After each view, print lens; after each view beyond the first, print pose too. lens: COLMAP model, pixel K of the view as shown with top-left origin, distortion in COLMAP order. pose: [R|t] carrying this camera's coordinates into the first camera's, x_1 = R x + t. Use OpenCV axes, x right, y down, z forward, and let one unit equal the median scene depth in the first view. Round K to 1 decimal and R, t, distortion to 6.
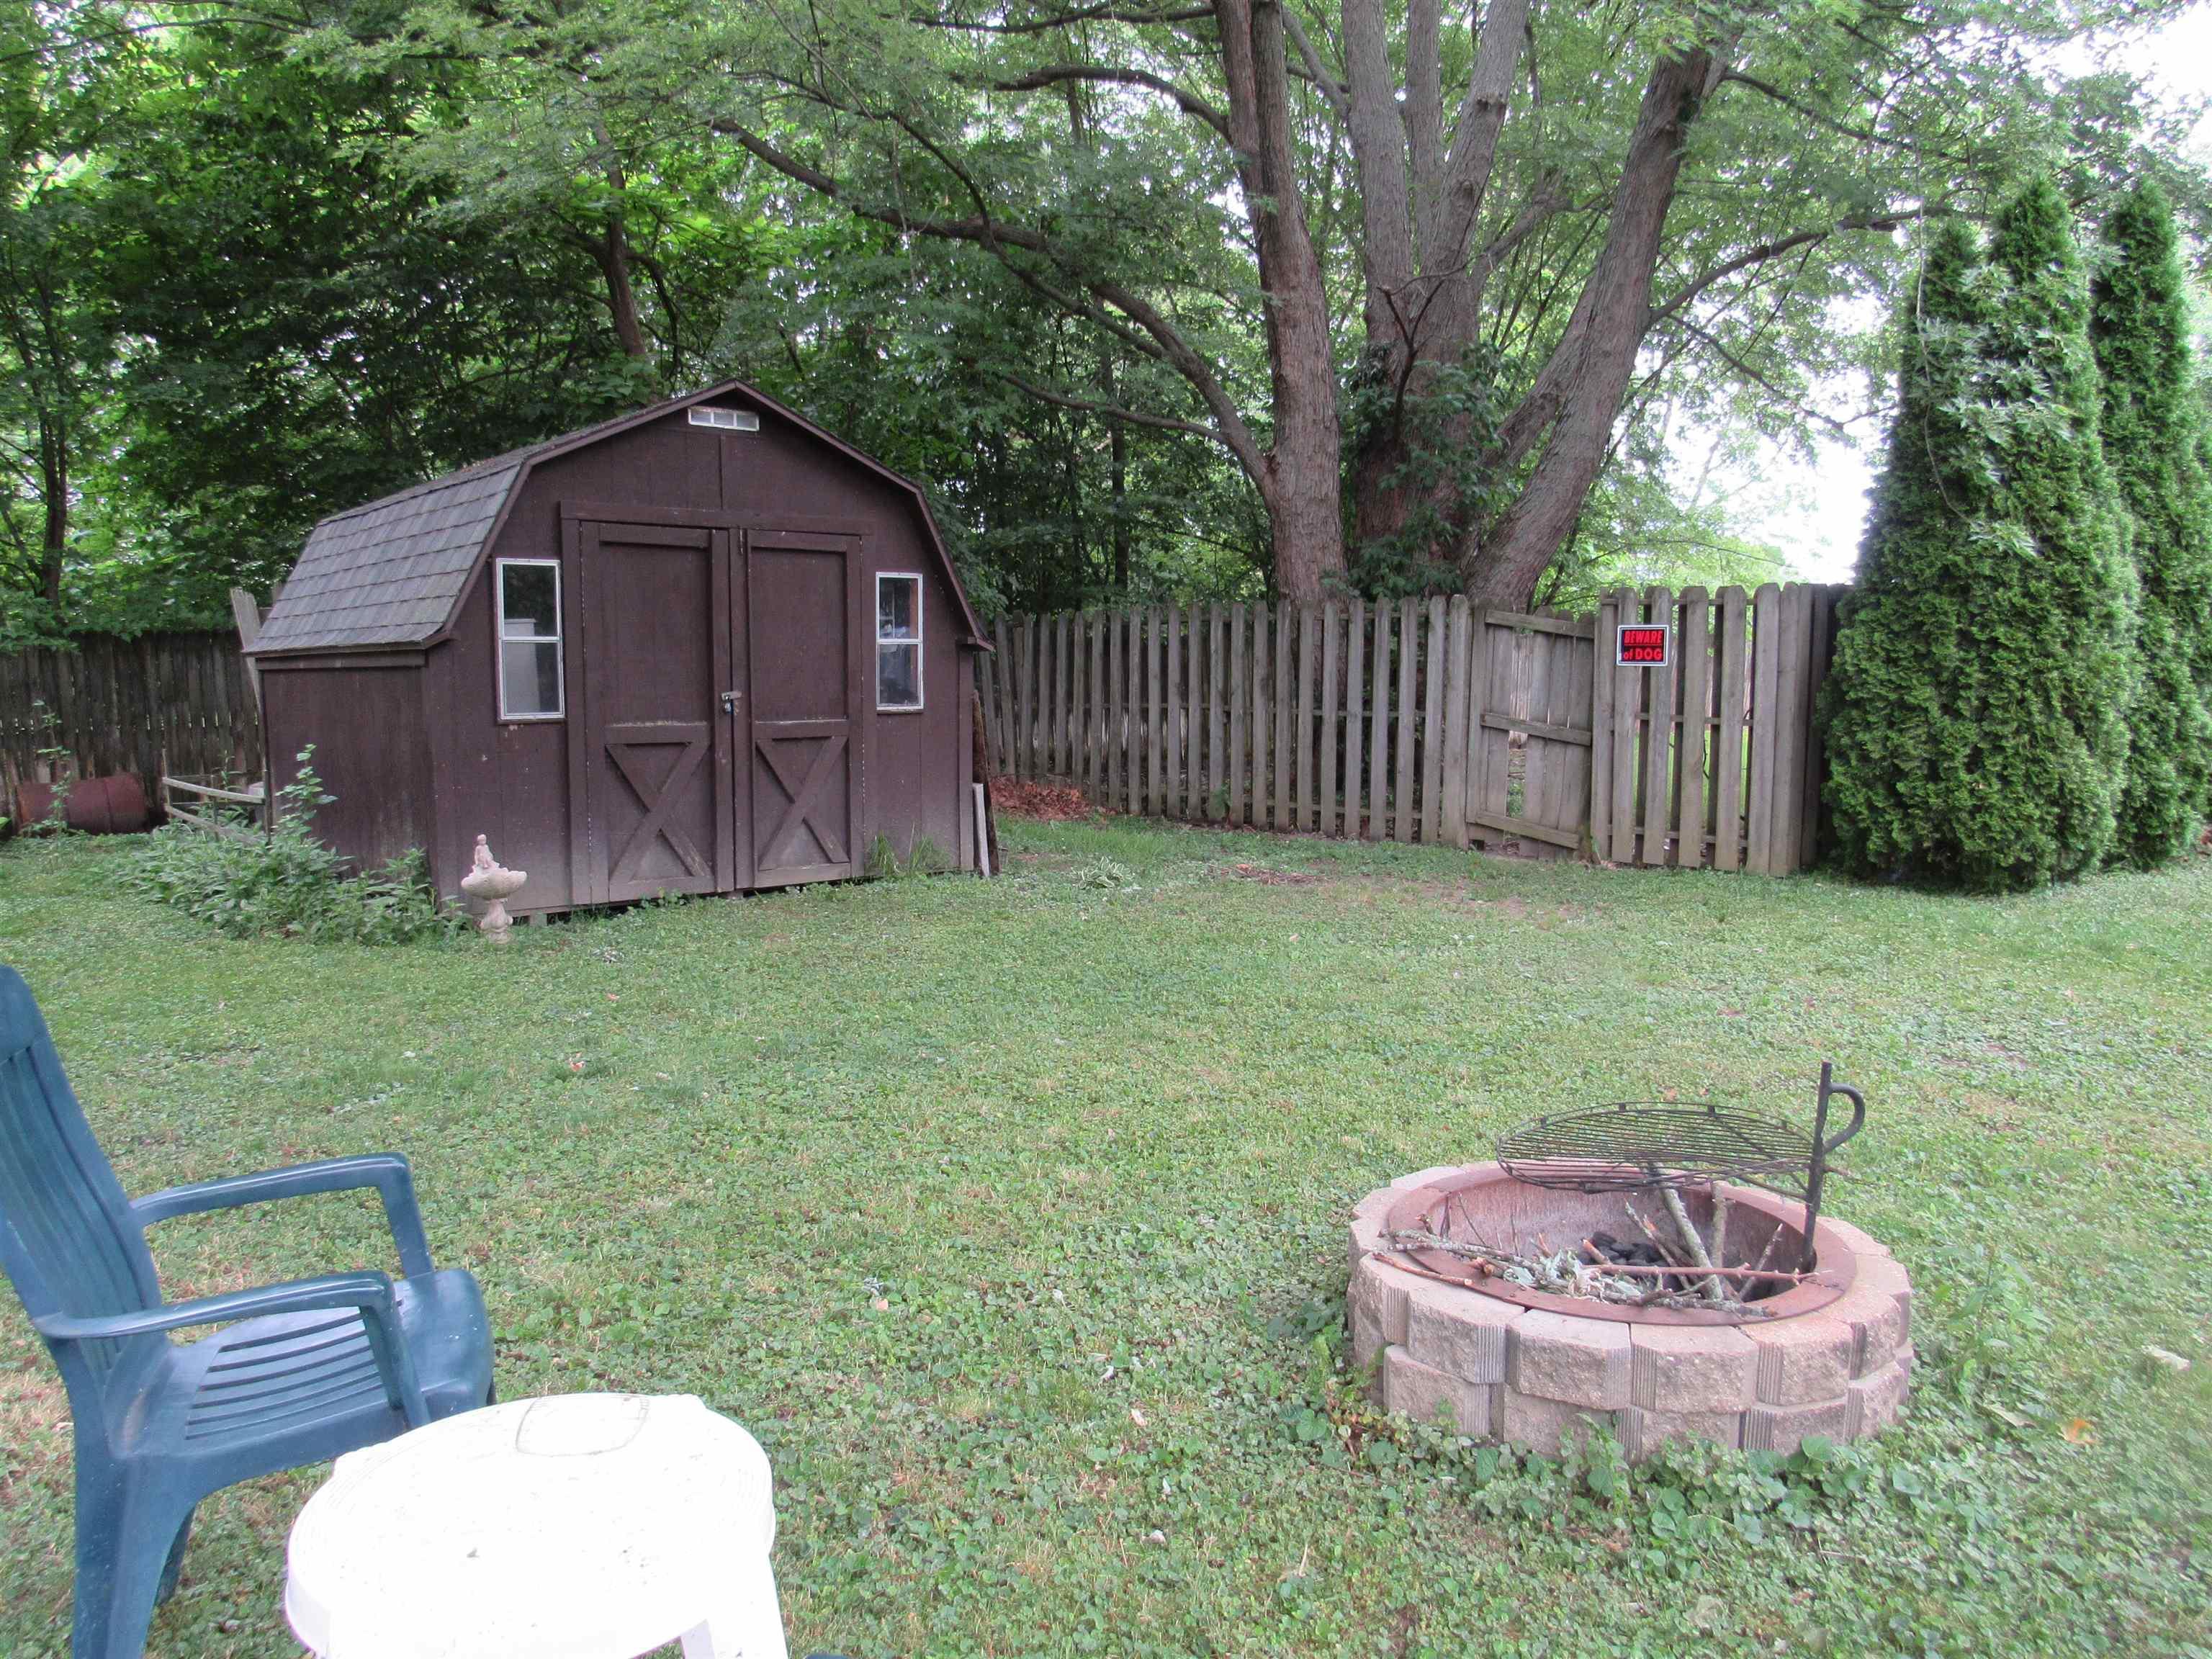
lens RADIAL K [[1585.2, 0, 1103.4], [0, 1585.2, 838.2], [0, 0, 1]] dist [-0.012000, -0.013072]
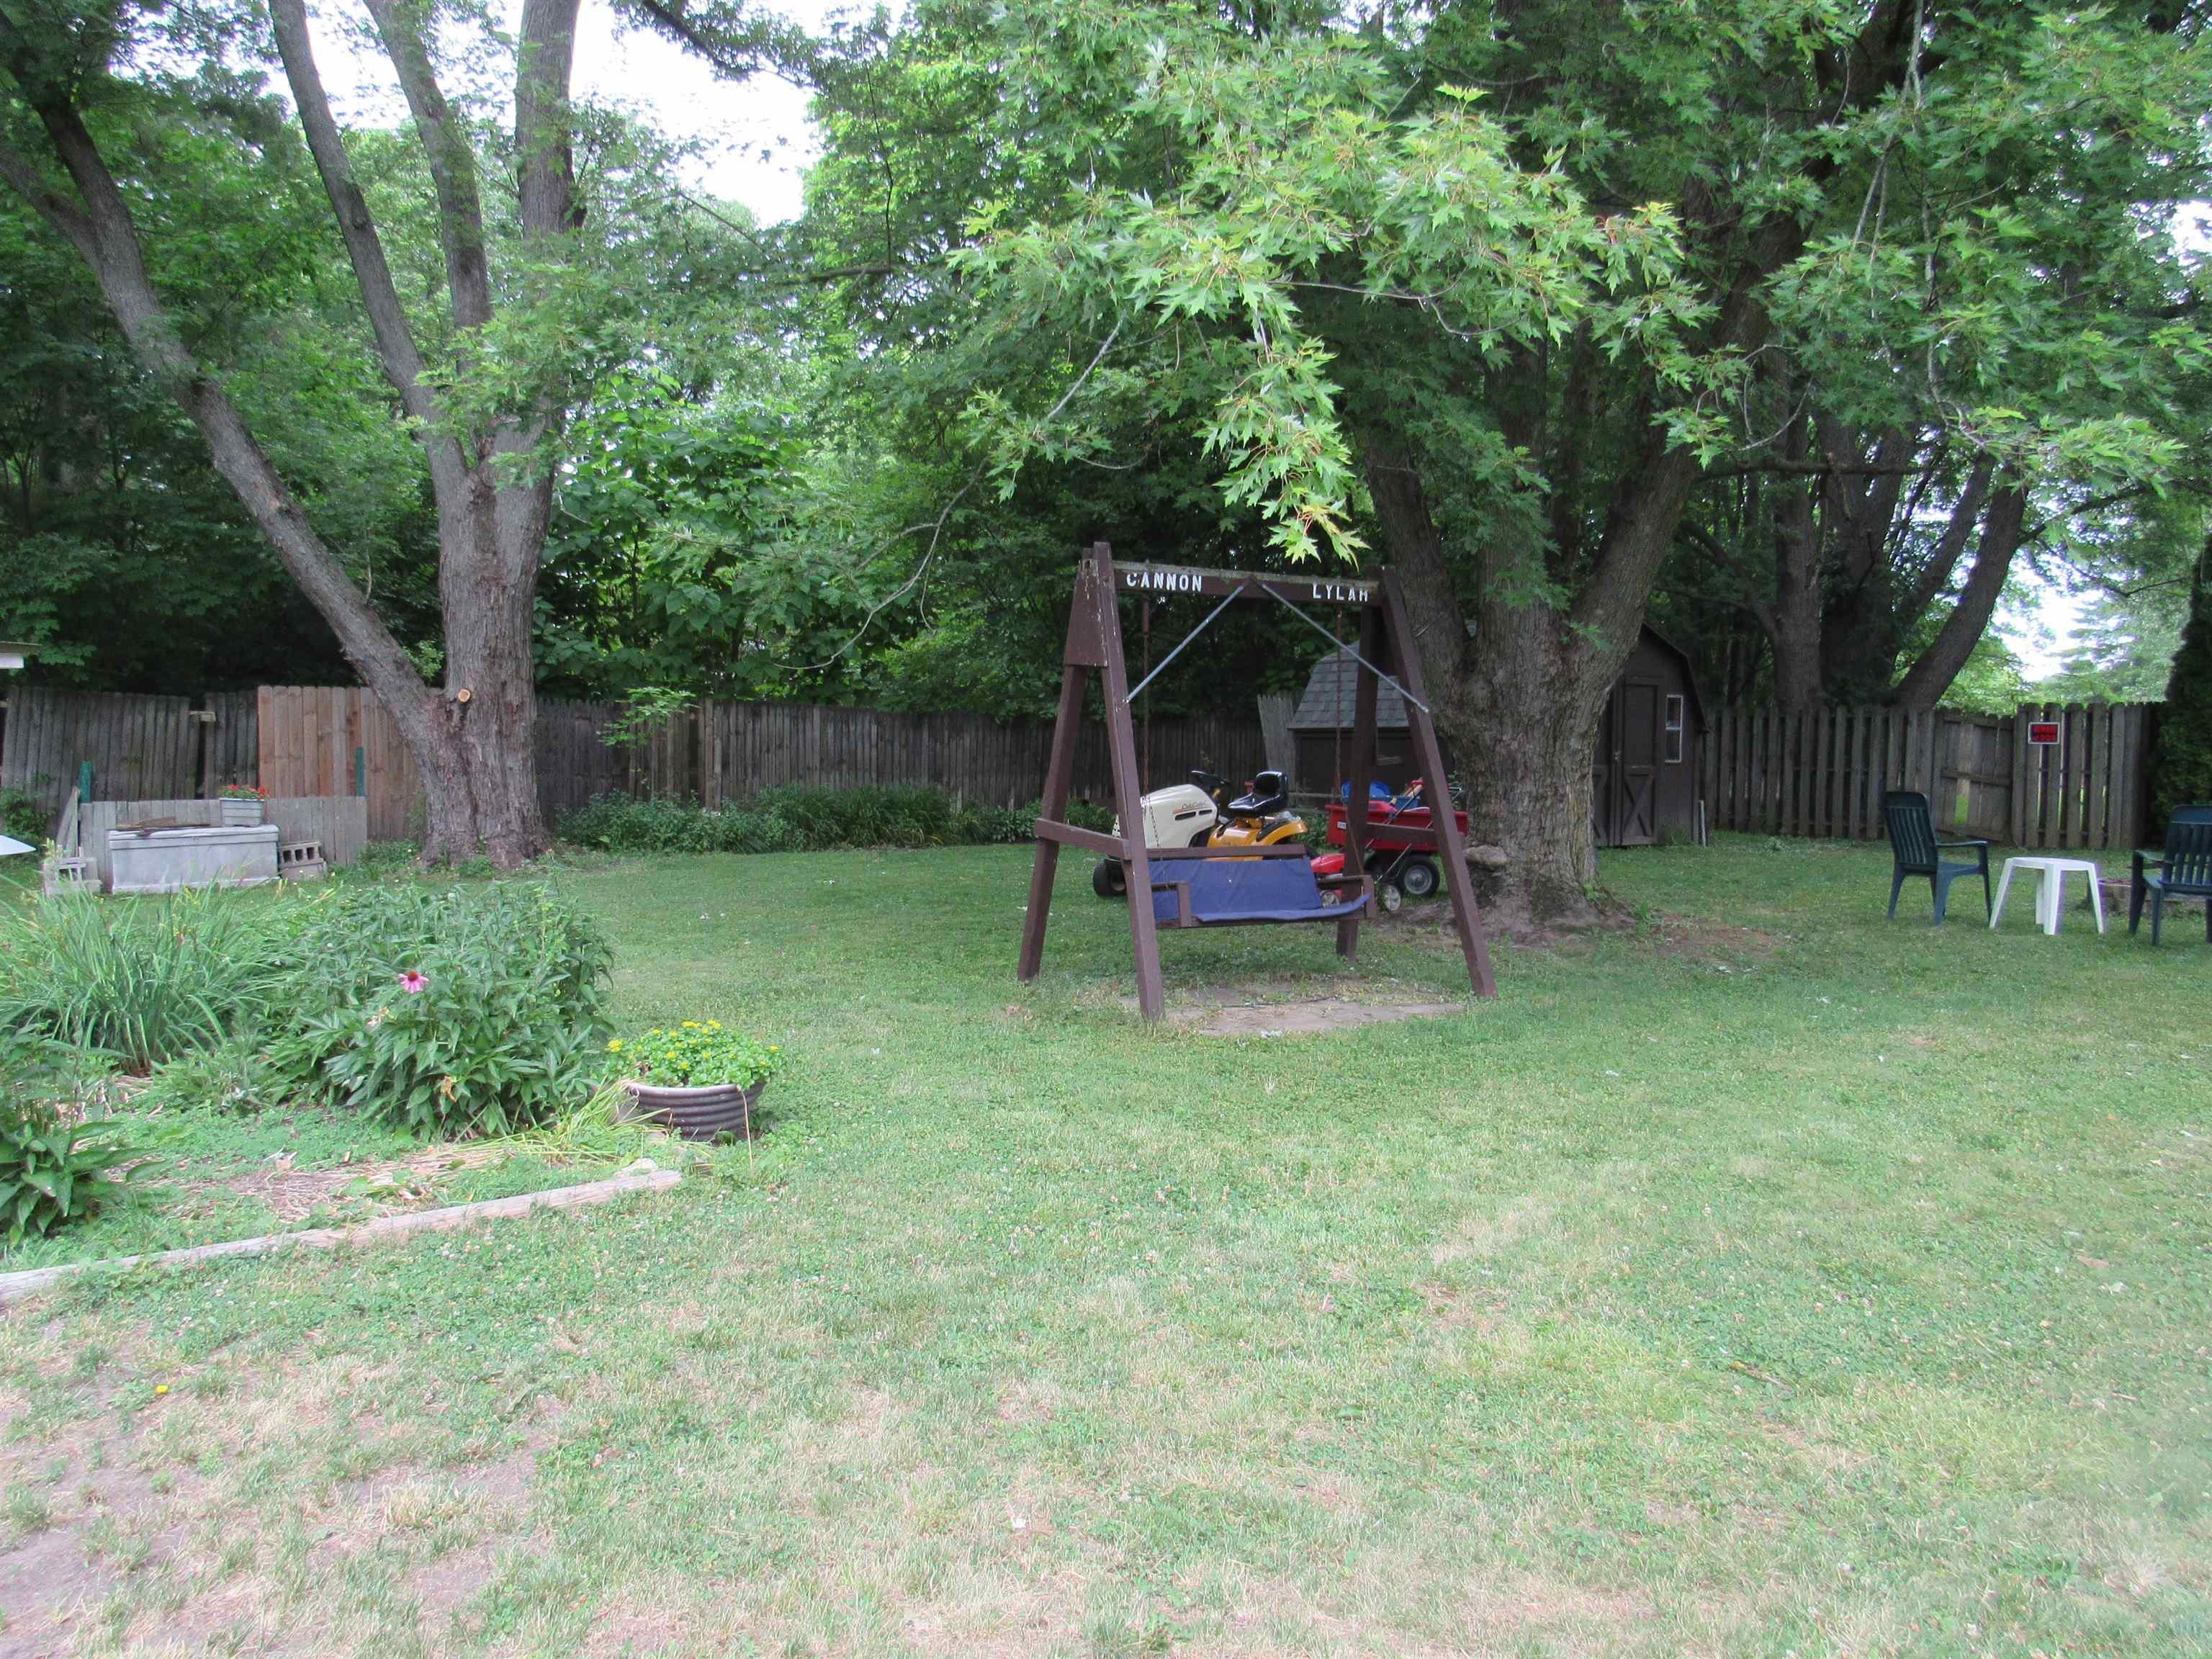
lens RADIAL K [[1585.2, 0, 1107.4], [0, 1585.2, 820.1], [0, 0, 1]] dist [-0.012000, -0.013072]
pose [[0.996639, 0.013321, -0.080825, -0.635257], [-0.017563, 0.998493, -0.052003, 0.101849], [0.080010, 0.053247, 0.995371, -0.983042]]
